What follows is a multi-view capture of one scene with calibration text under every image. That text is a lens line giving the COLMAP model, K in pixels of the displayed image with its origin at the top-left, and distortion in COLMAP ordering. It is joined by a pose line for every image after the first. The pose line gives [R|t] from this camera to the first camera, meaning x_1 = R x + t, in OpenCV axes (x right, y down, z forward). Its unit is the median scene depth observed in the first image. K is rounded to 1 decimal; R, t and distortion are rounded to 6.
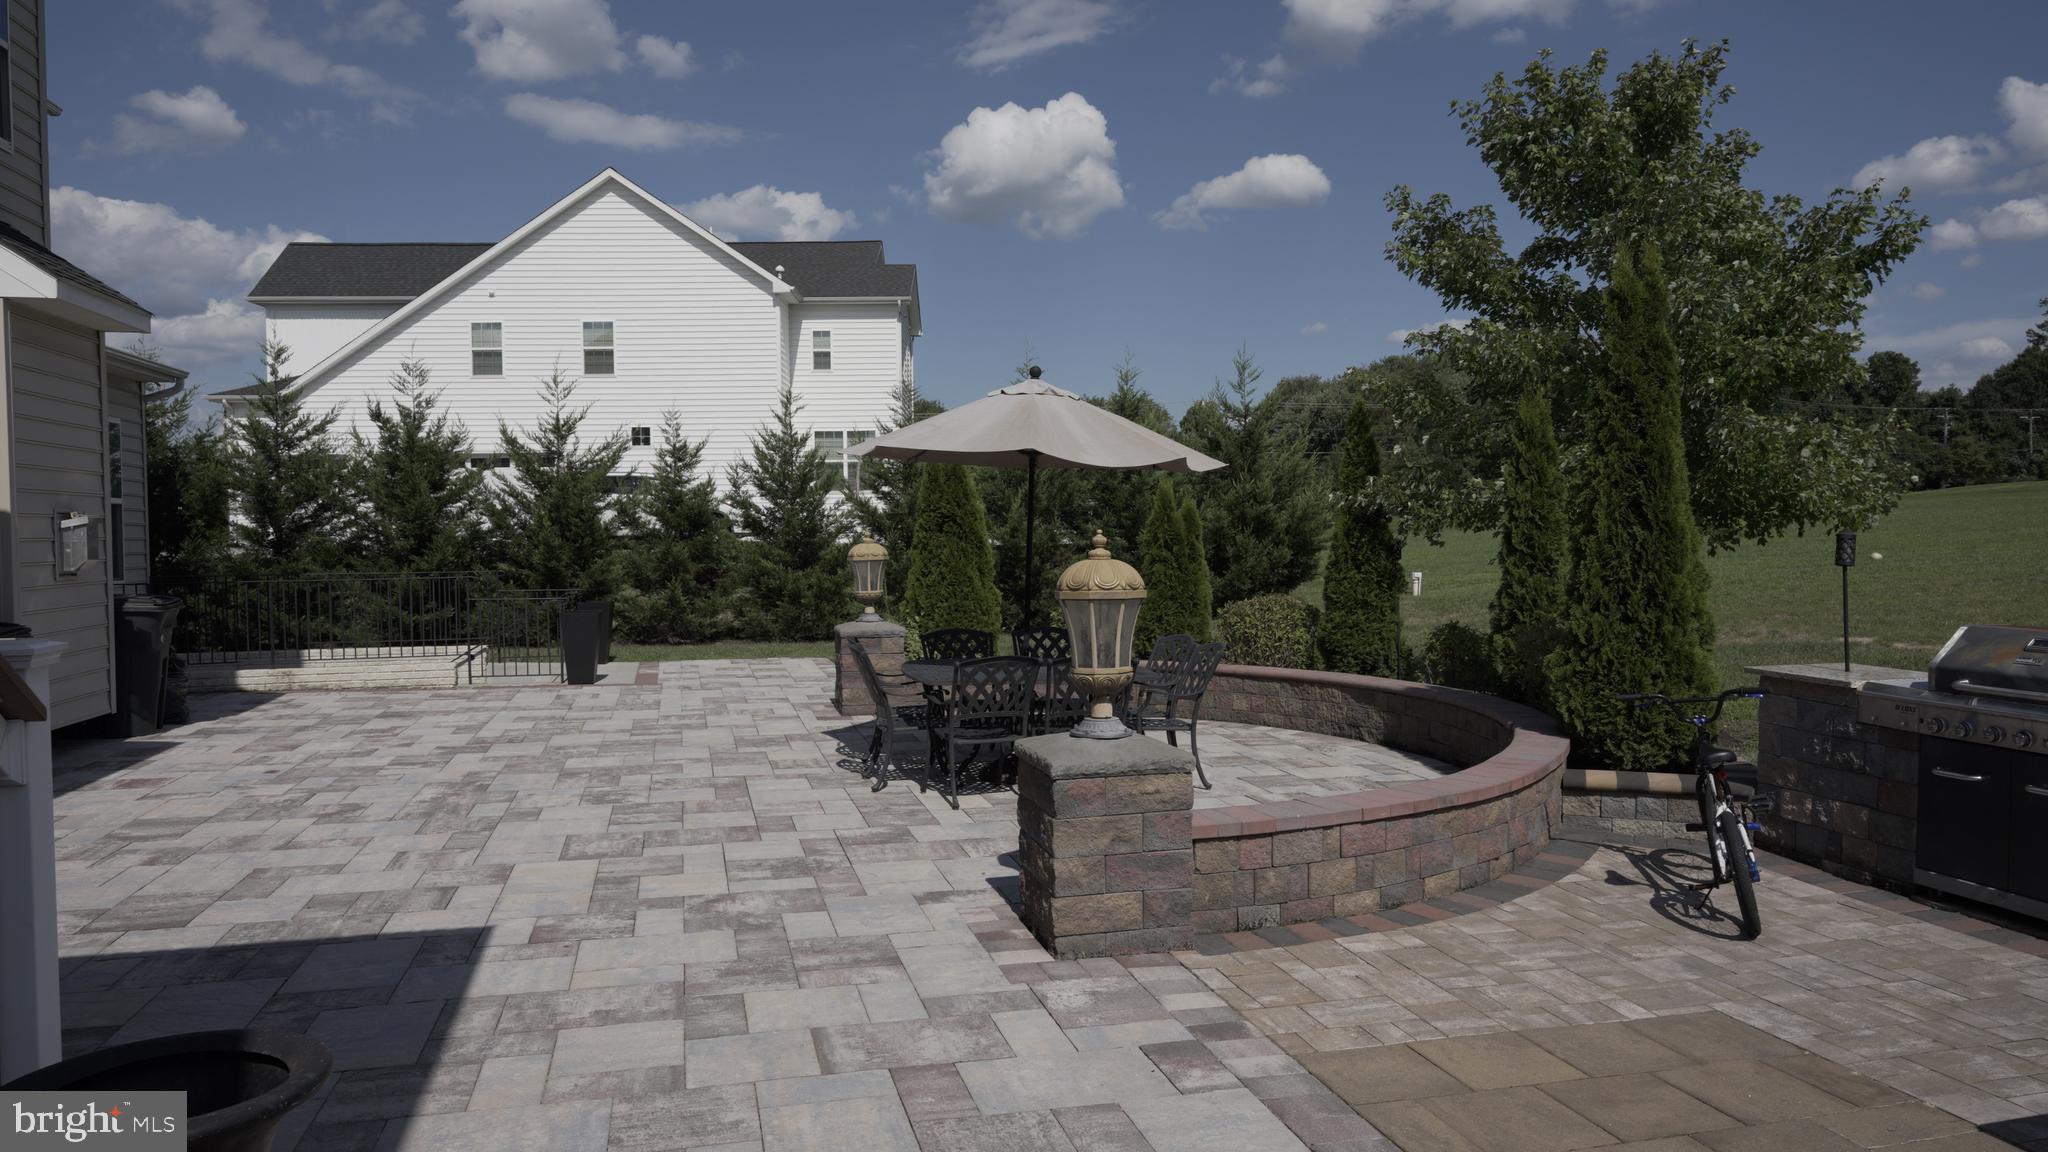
lens RADIAL K [[1356.4, 0, 1027.6], [0, 1356.4, 592.5], [0, 0, 1]] dist [-0.018324, 0.010497]
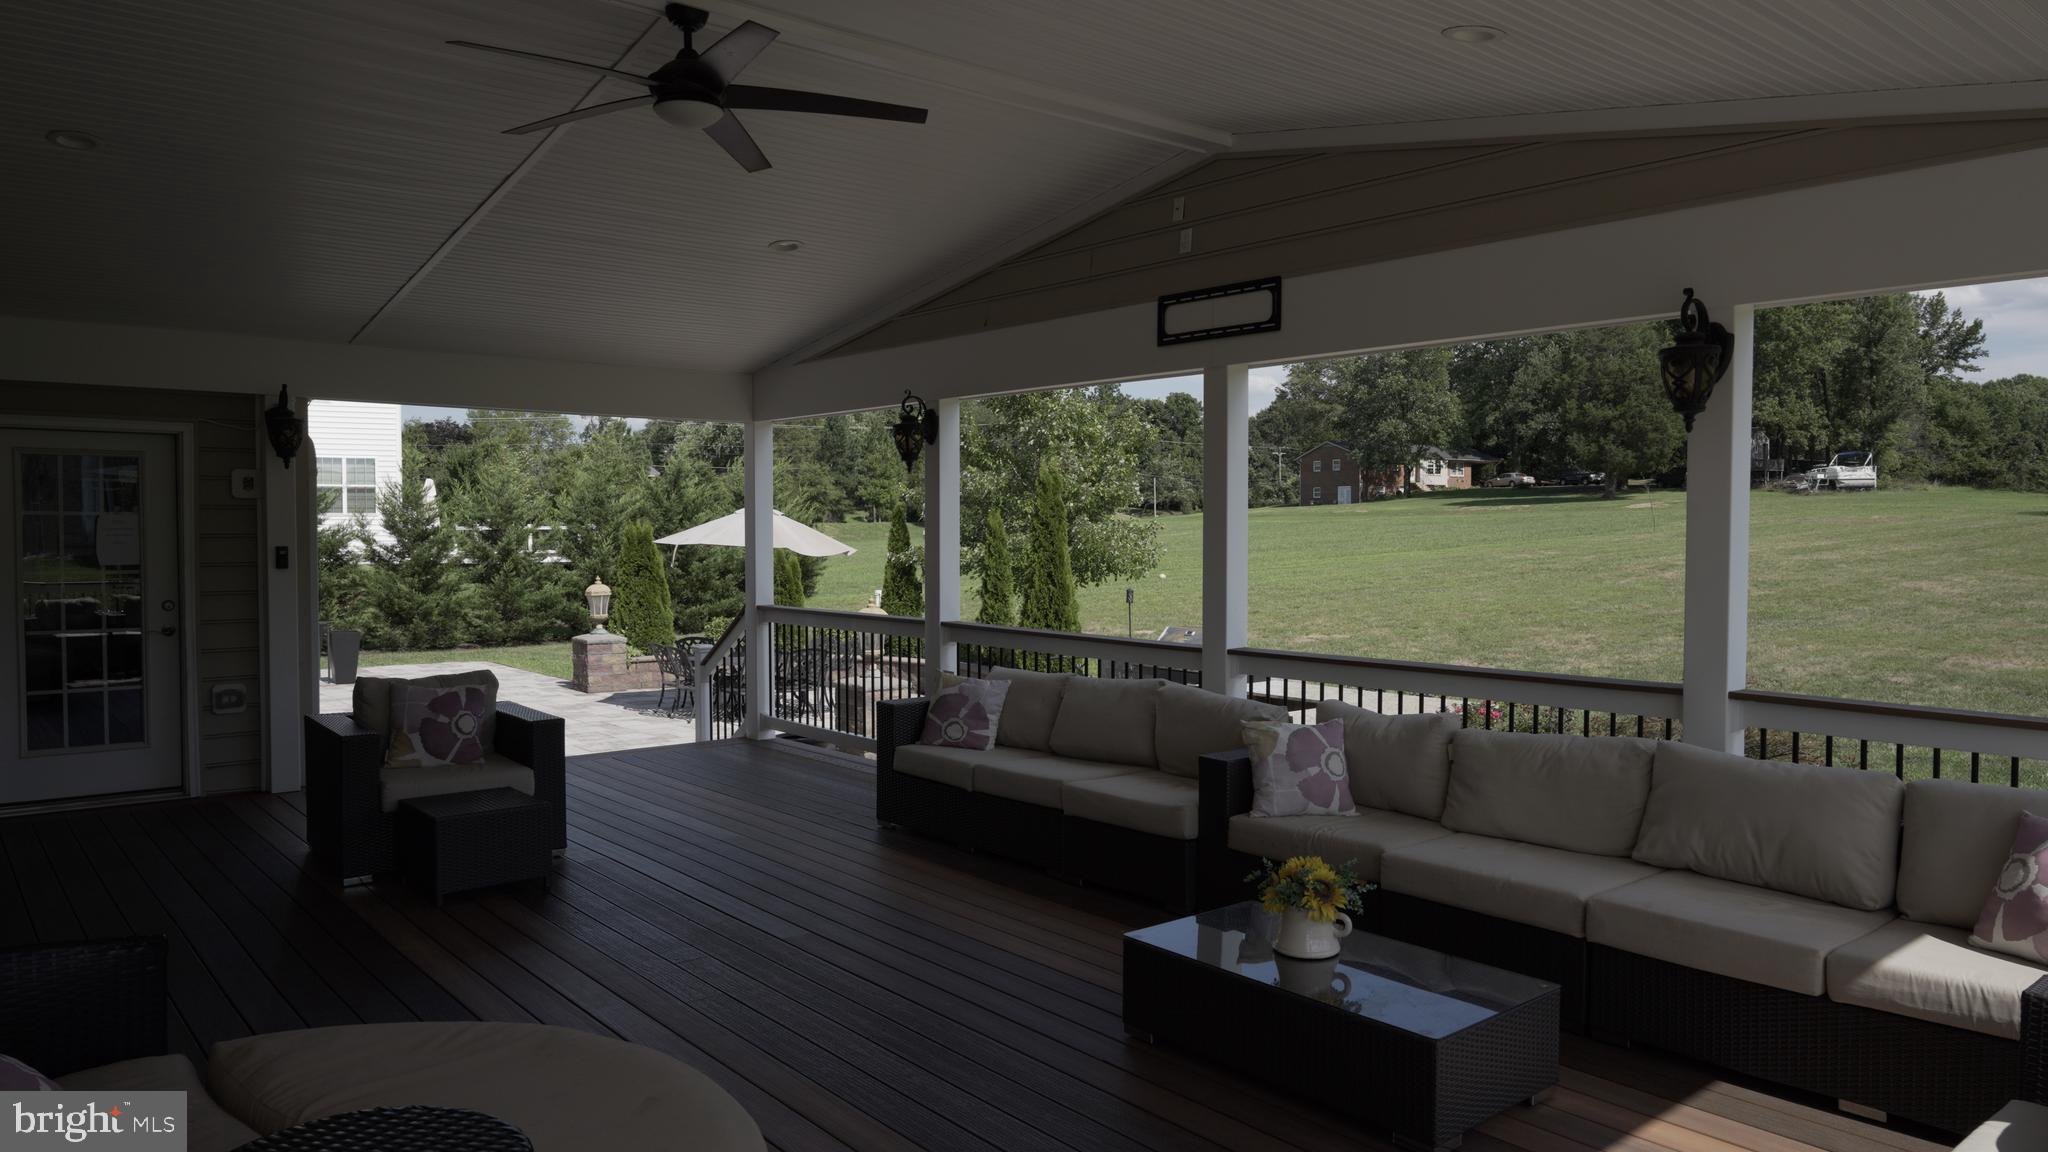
lens RADIAL K [[1356.4, 0, 1026.7], [0, 1356.4, 578.9], [0, 0, 1]] dist [-0.018324, 0.010497]
pose [[0.900379, -0.003931, 0.435088, -0.393659], [0.009117, 0.999910, -0.009832, -0.025179], [-0.435010, 0.012819, 0.900334, -0.706148]]
